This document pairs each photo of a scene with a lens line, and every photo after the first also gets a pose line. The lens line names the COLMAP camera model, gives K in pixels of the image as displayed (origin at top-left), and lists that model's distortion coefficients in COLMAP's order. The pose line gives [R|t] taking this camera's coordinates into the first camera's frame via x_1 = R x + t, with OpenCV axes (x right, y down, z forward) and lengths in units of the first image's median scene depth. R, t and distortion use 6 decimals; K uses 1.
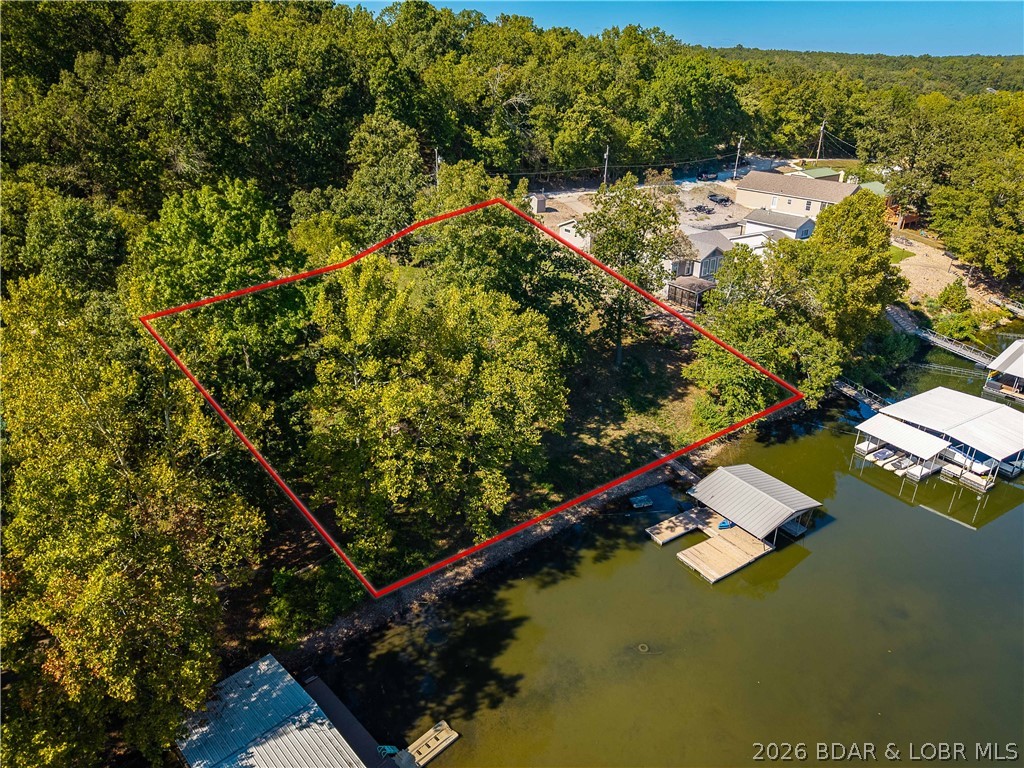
lens RADIAL K [[692.1, 0, 508.6], [0, 692.1, 380.5], [0, 0, 1]] dist [0.003586, -0.000392]
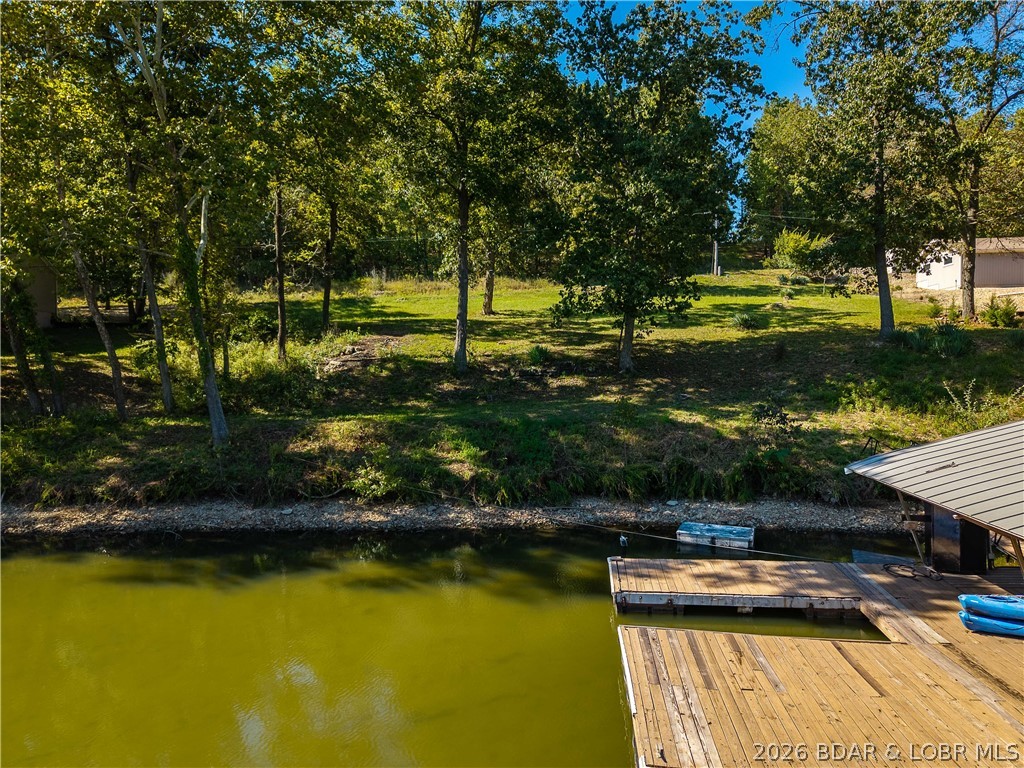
lens RADIAL K [[688.6, 0, 508.9], [0, 688.6, 383.2], [0, 0, 1]] dist [0.037929, -0.042524]
pose [[0.771925, -0.003882, -0.635702, 0.281056], [-0.247993, 0.918916, -0.306746, 0.208069], [0.585348, 0.394435, 0.708371, 0.666147]]
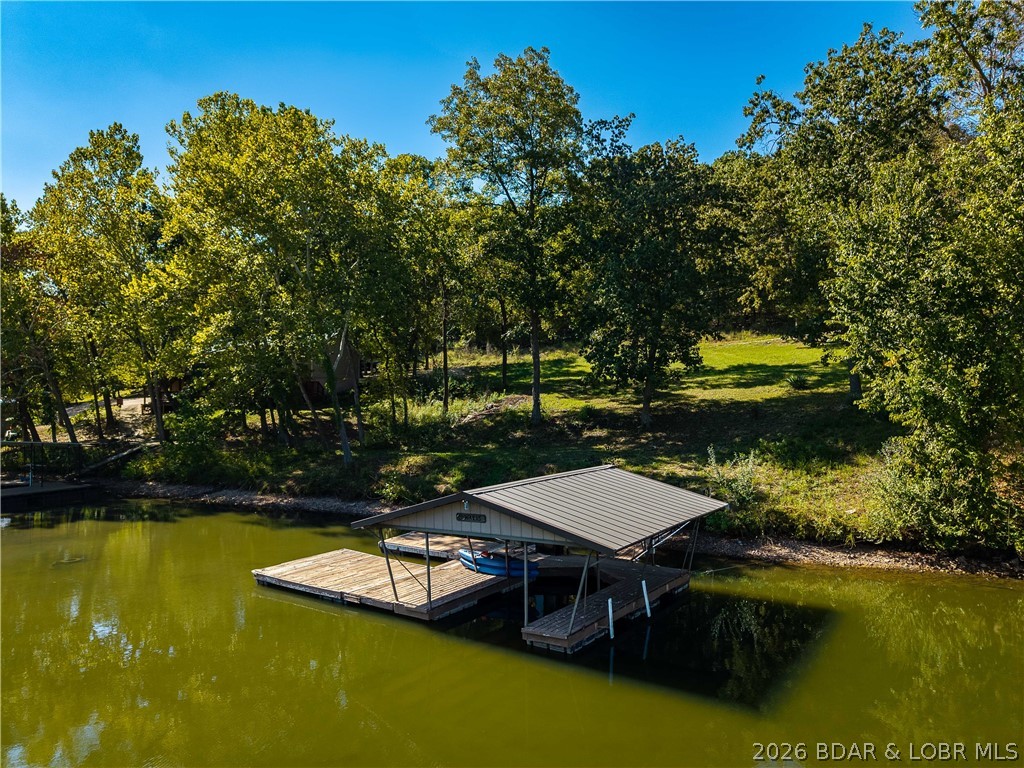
lens RADIAL K [[688.6, 0, 508.9], [0, 688.6, 383.2], [0, 0, 1]] dist [0.037929, -0.042524]
pose [[0.357189, -0.045012, -0.932947, 0.581212], [-0.377753, 0.906544, -0.188365, 0.159658], [0.854236, 0.419705, 0.306804, 0.741911]]
